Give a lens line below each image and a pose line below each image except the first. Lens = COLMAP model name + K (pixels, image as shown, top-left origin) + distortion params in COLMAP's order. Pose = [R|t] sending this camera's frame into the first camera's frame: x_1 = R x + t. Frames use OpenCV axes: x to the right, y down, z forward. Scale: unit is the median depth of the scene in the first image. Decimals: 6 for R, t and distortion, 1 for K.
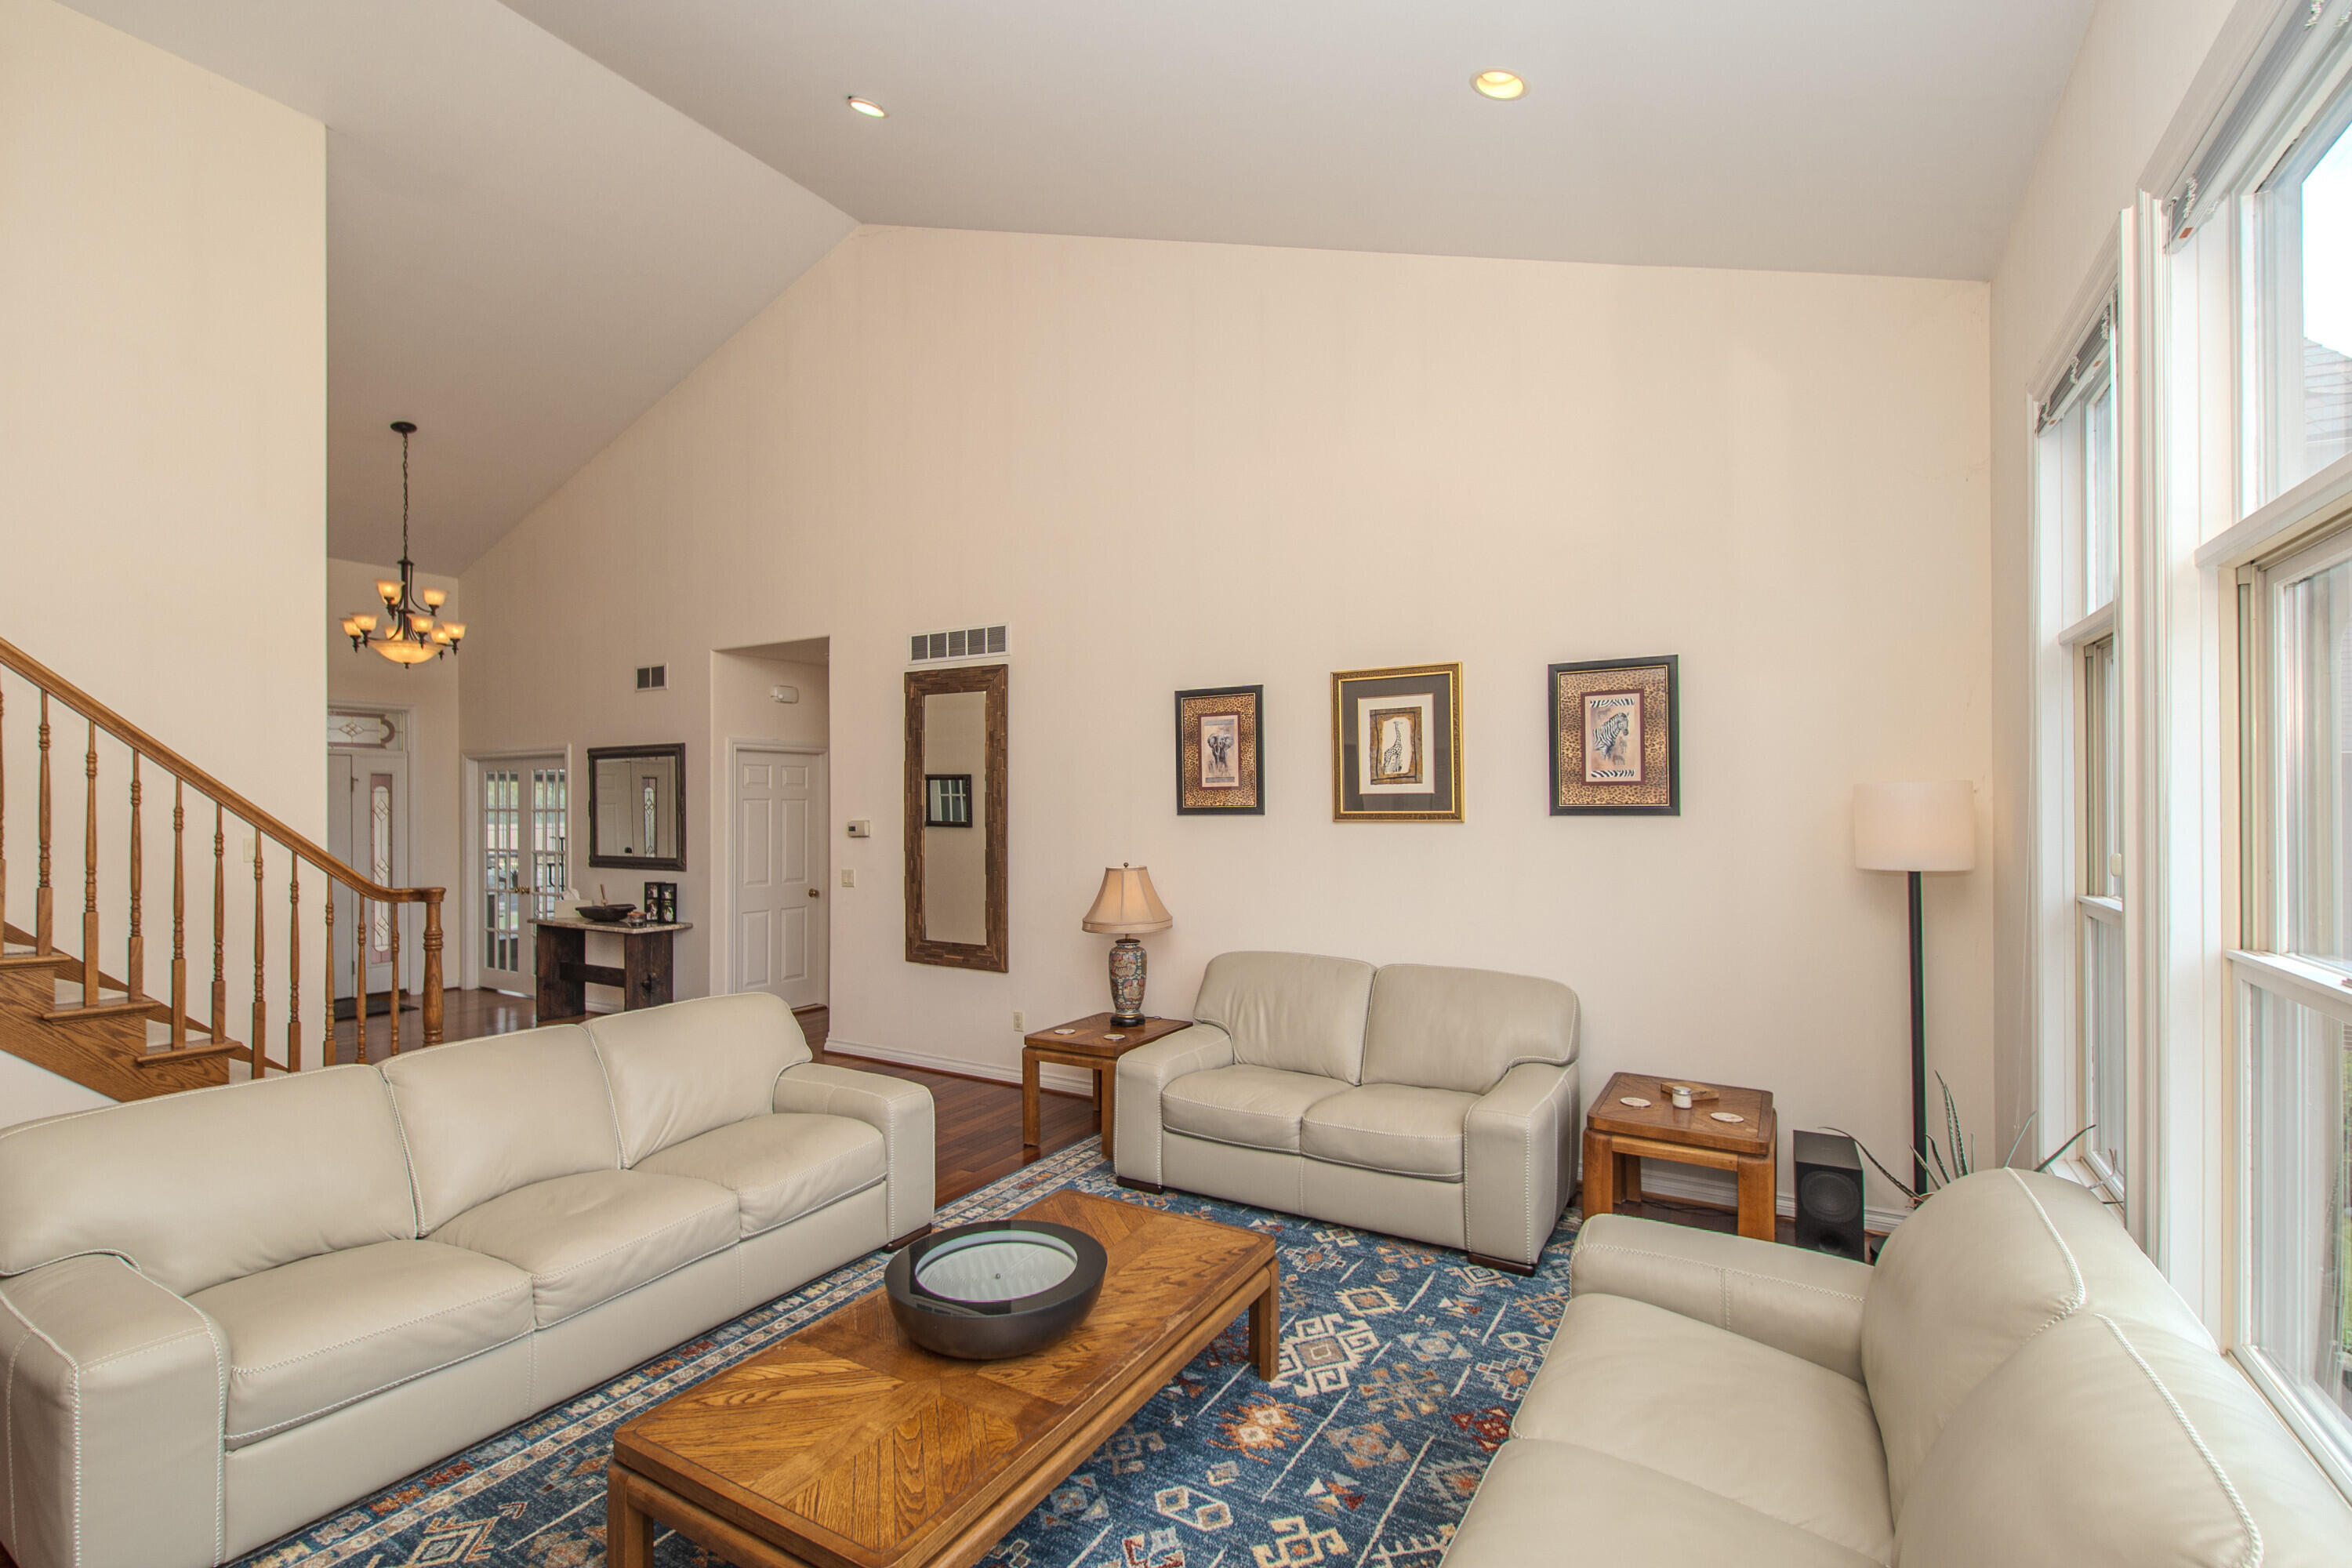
lens RADIAL K [[1057.1, 0, 1172.6], [0, 1057.1, 791.2], [0, 0, 1]] dist [-0.002856, -0.001654]
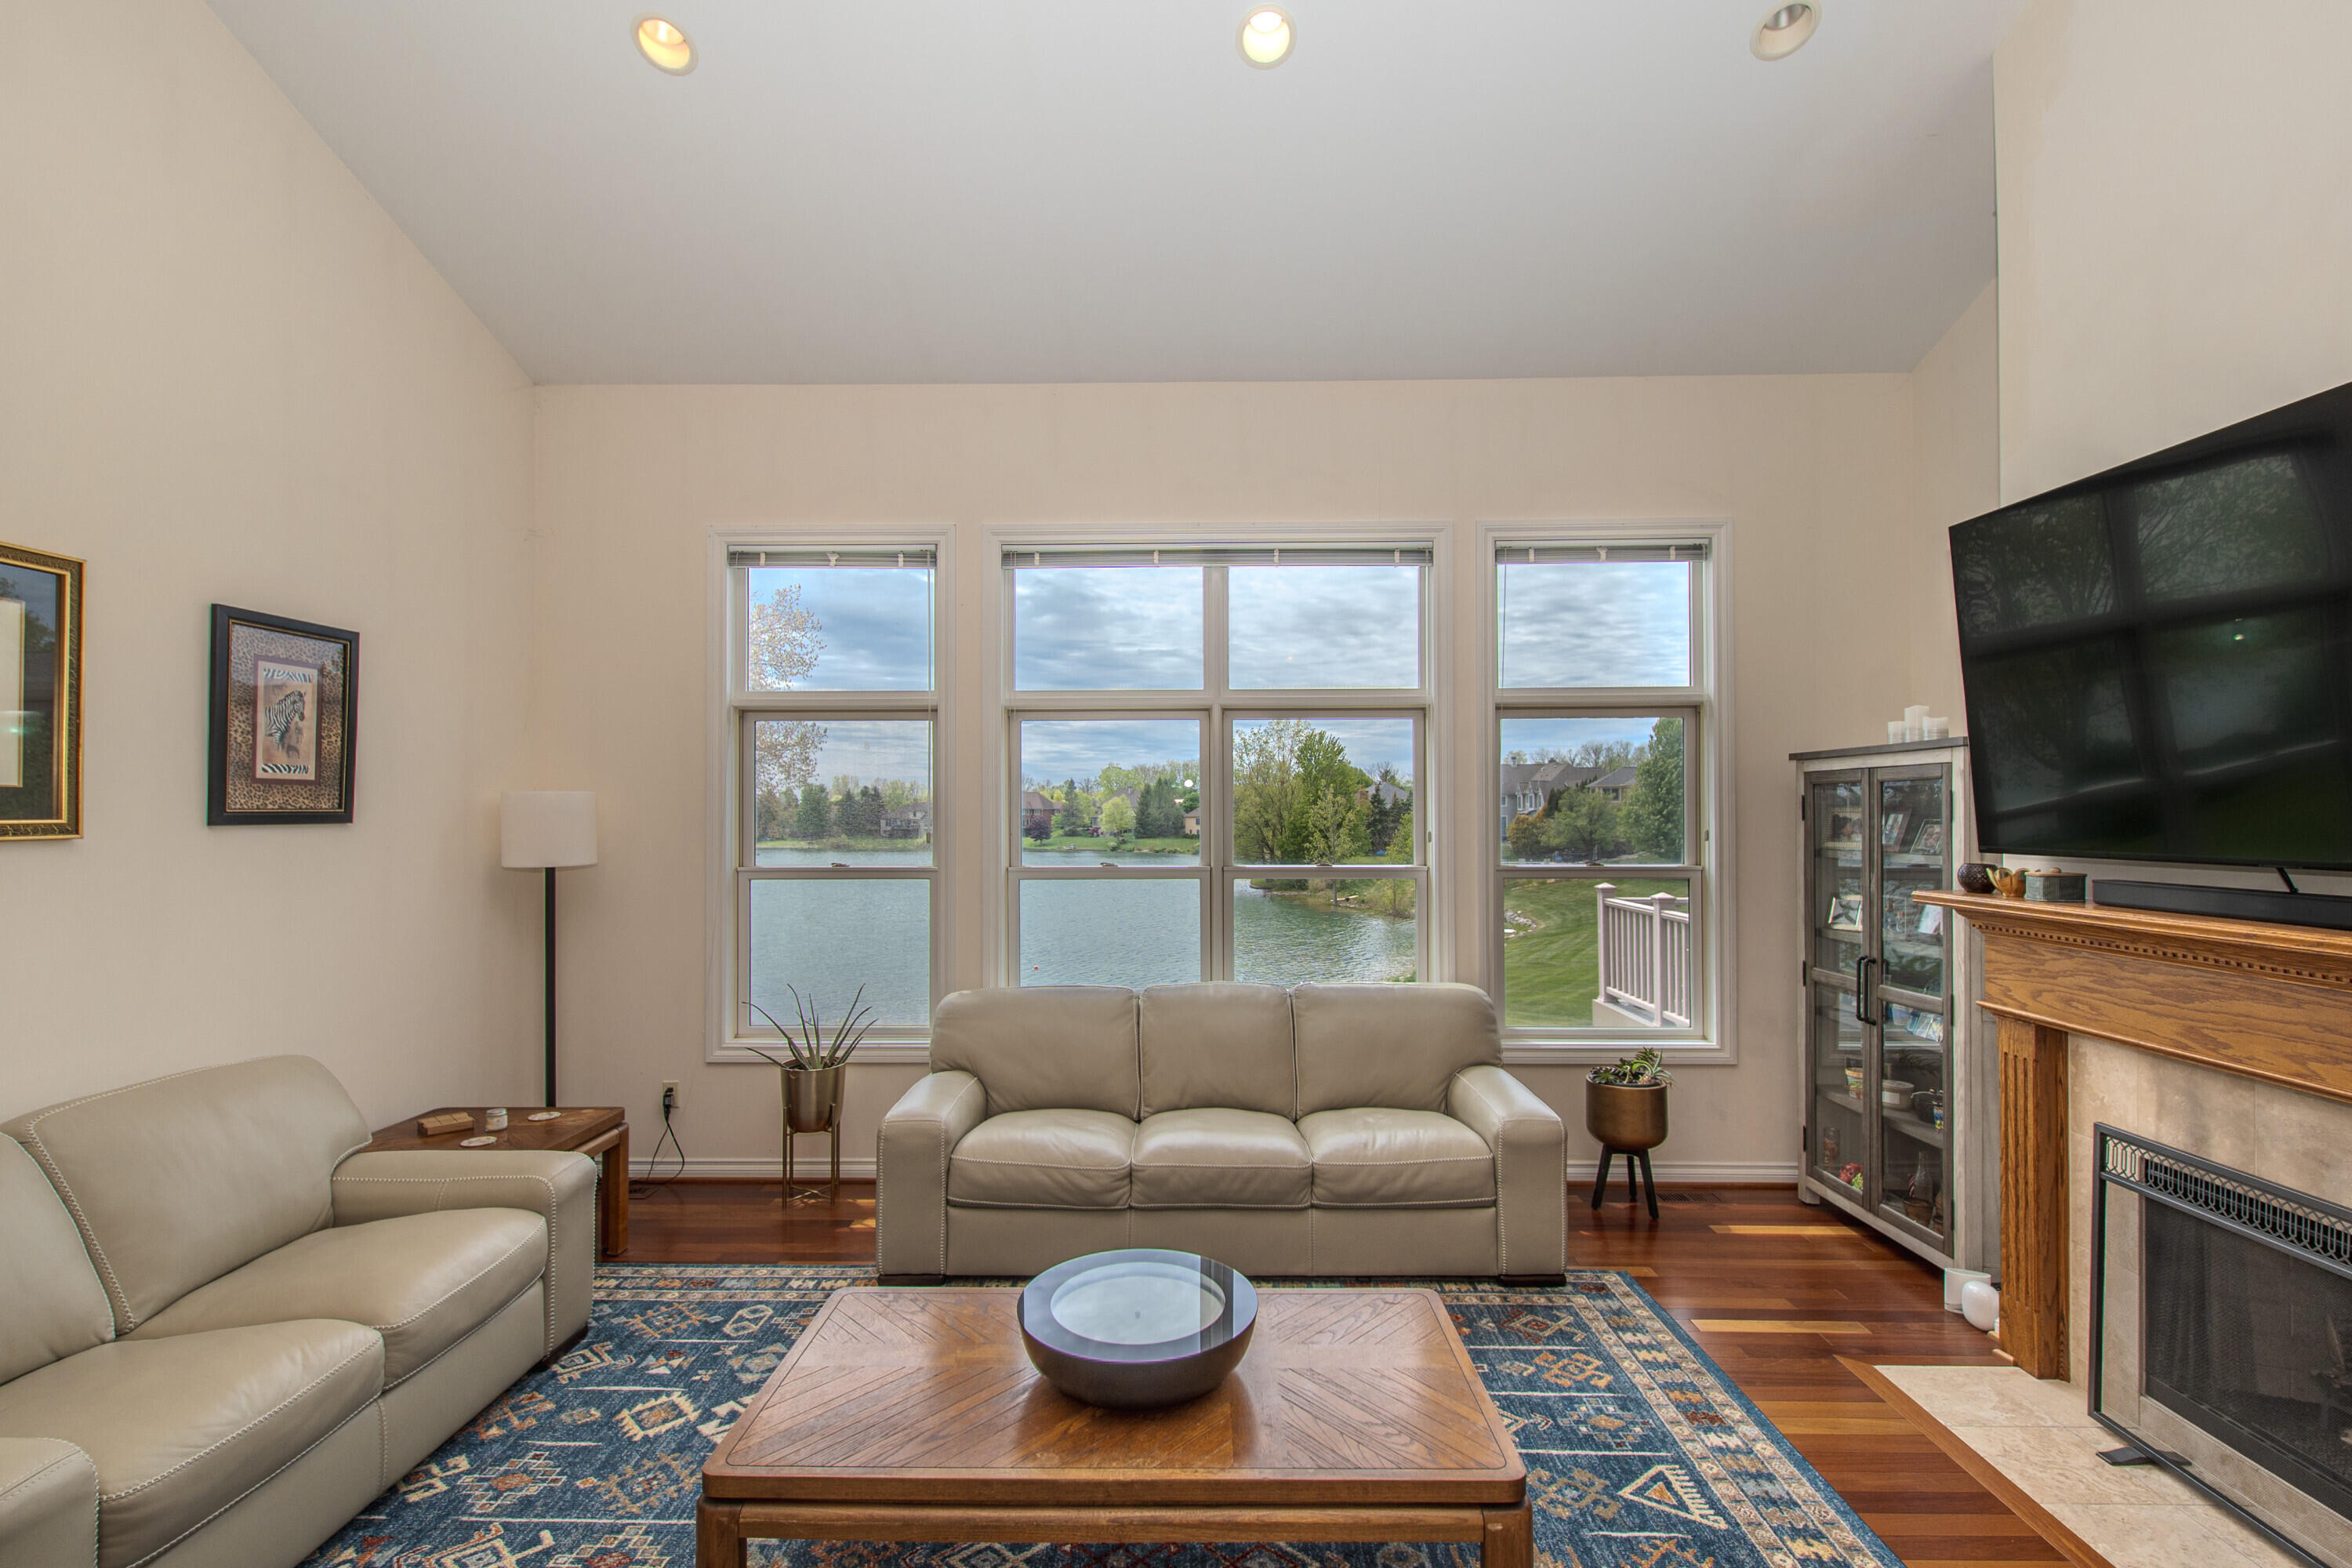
lens RADIAL K [[1059.5, 0, 1183.9], [0, 1059.5, 806.1], [0, 0, 1]] dist [0.000856, -0.000858]
pose [[-0.507230, 0.008012, 0.861774, -0.583769], [-0.006498, 0.999893, -0.013121, 0.016386], [-0.861786, -0.012255, -0.507123, 0.857183]]
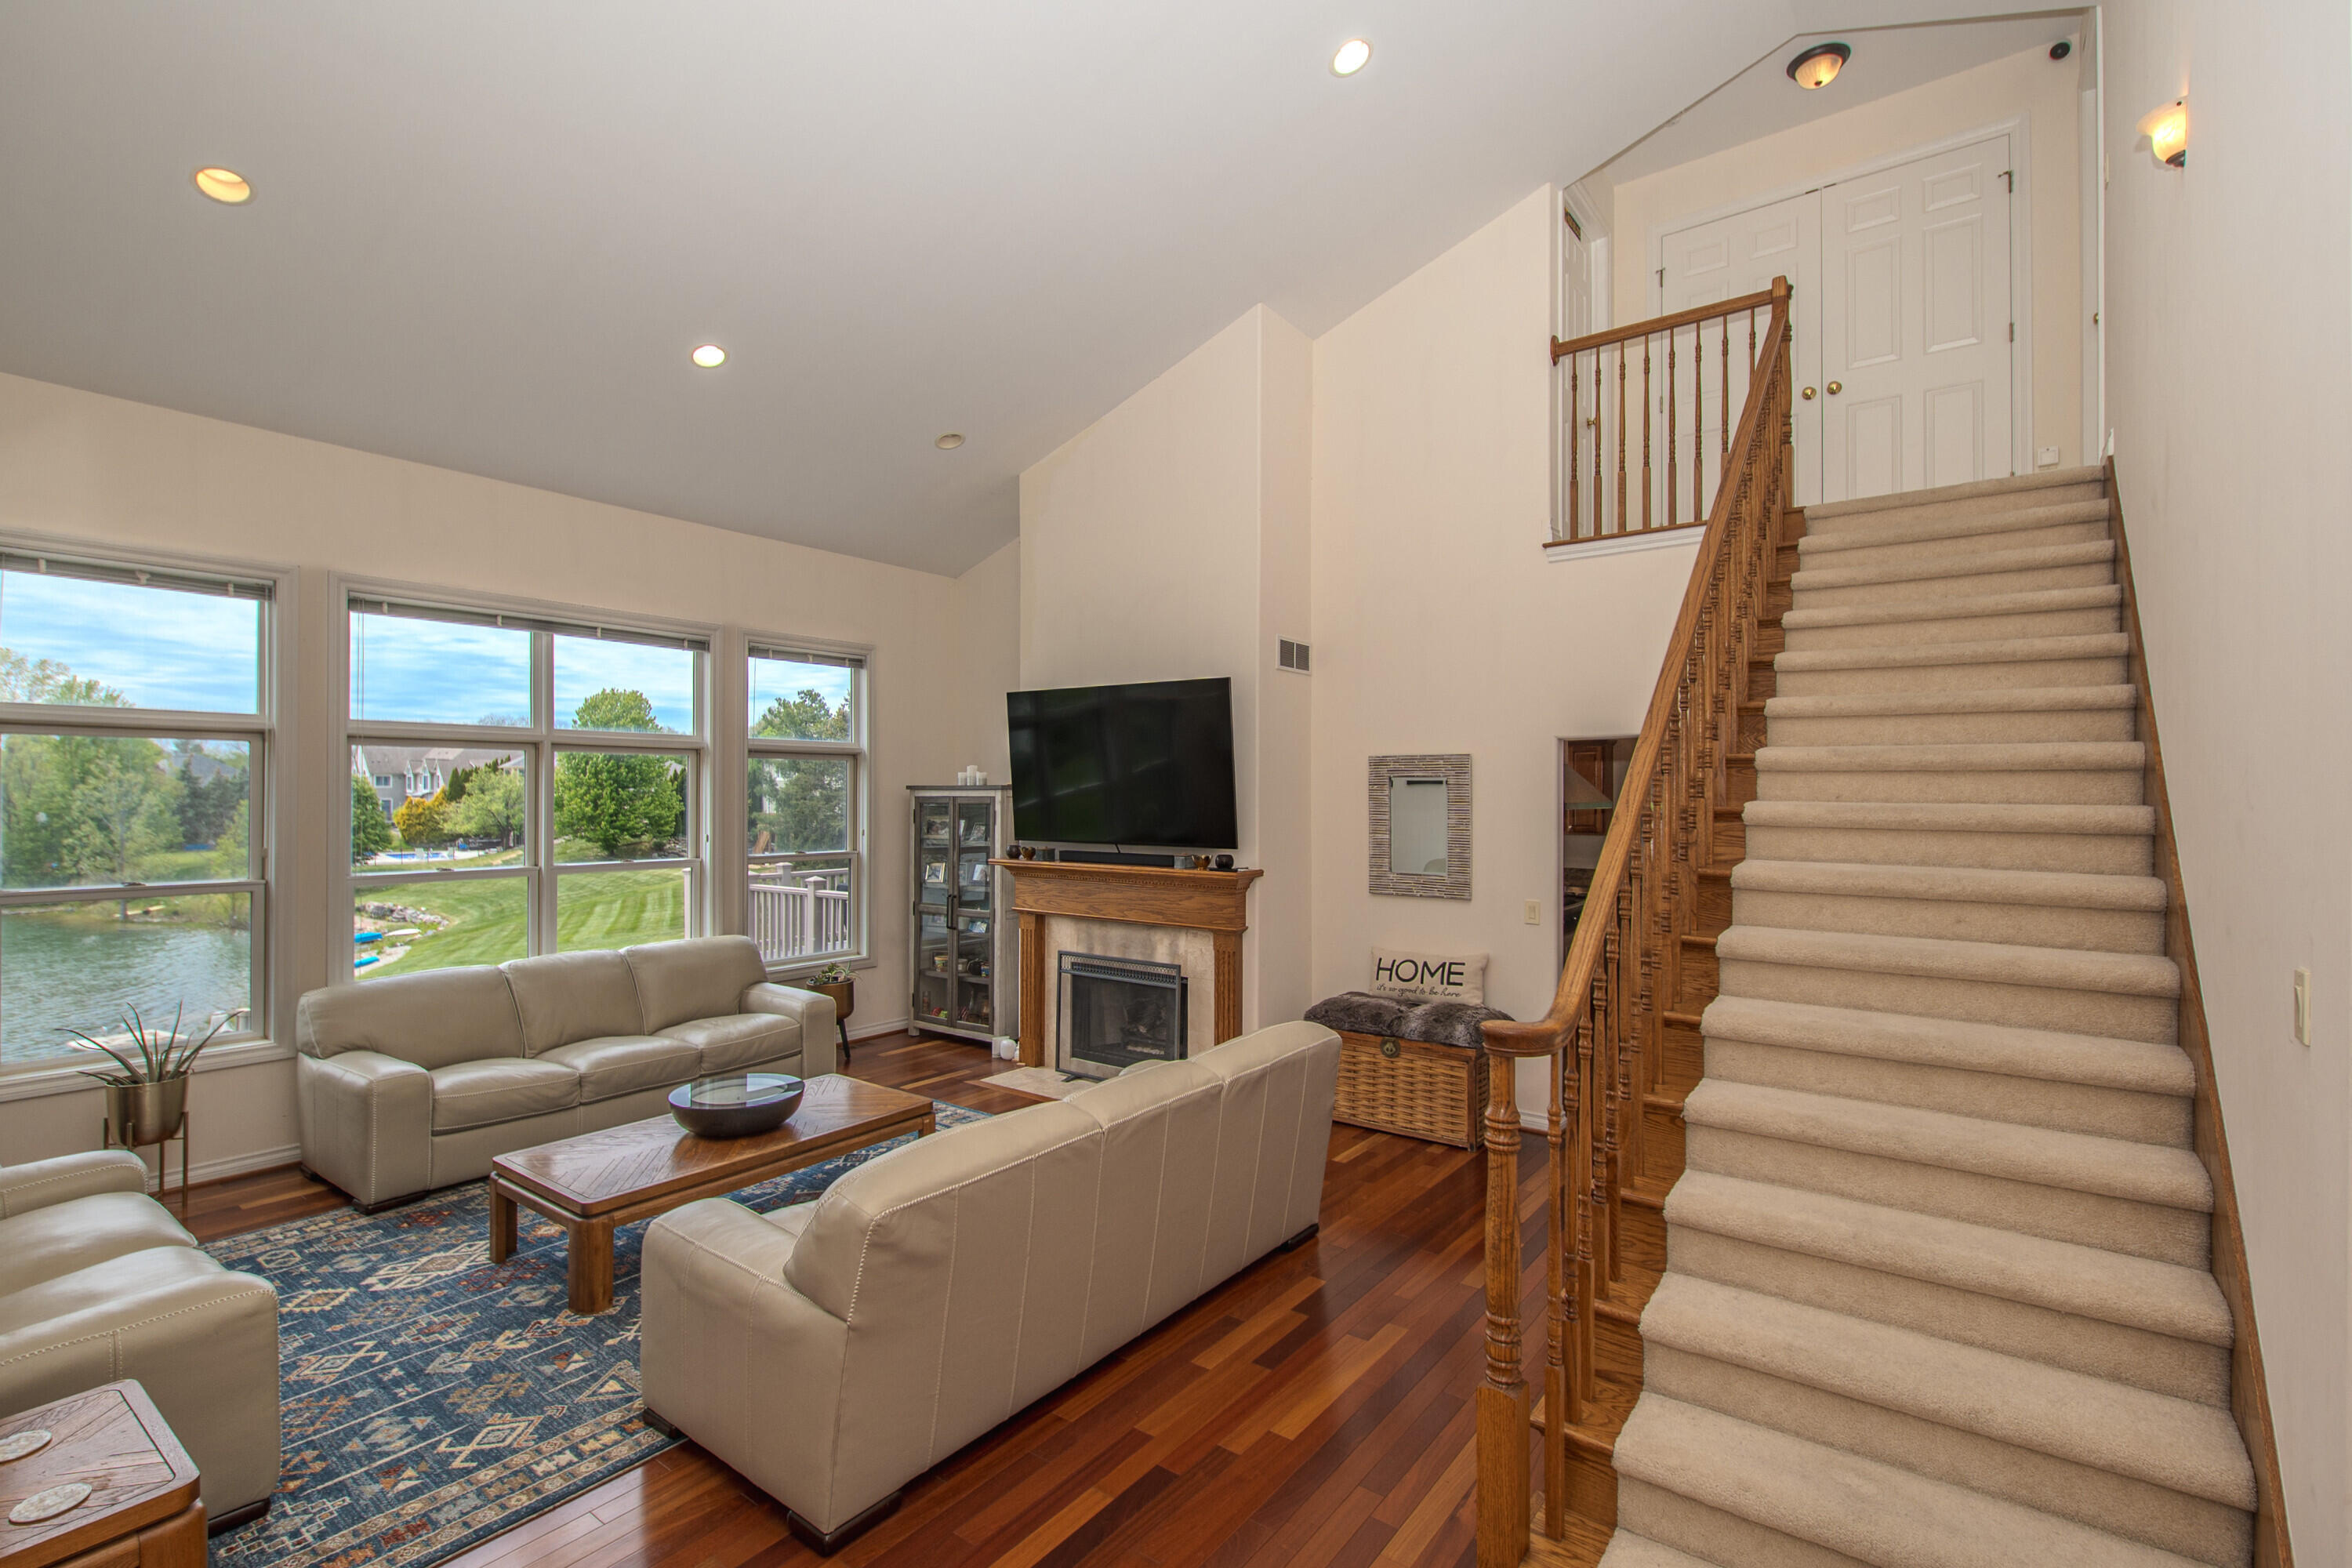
lens RADIAL K [[1057.1, 0, 1172.6], [0, 1057.1, 791.2], [0, 0, 1]] dist [-0.002856, -0.001654]
pose [[-0.995483, 0.000098, 0.094941, -0.624259], [-0.001252, 0.999899, -0.014160, -0.016261], [-0.094933, -0.014215, -0.995382, 1.592549]]
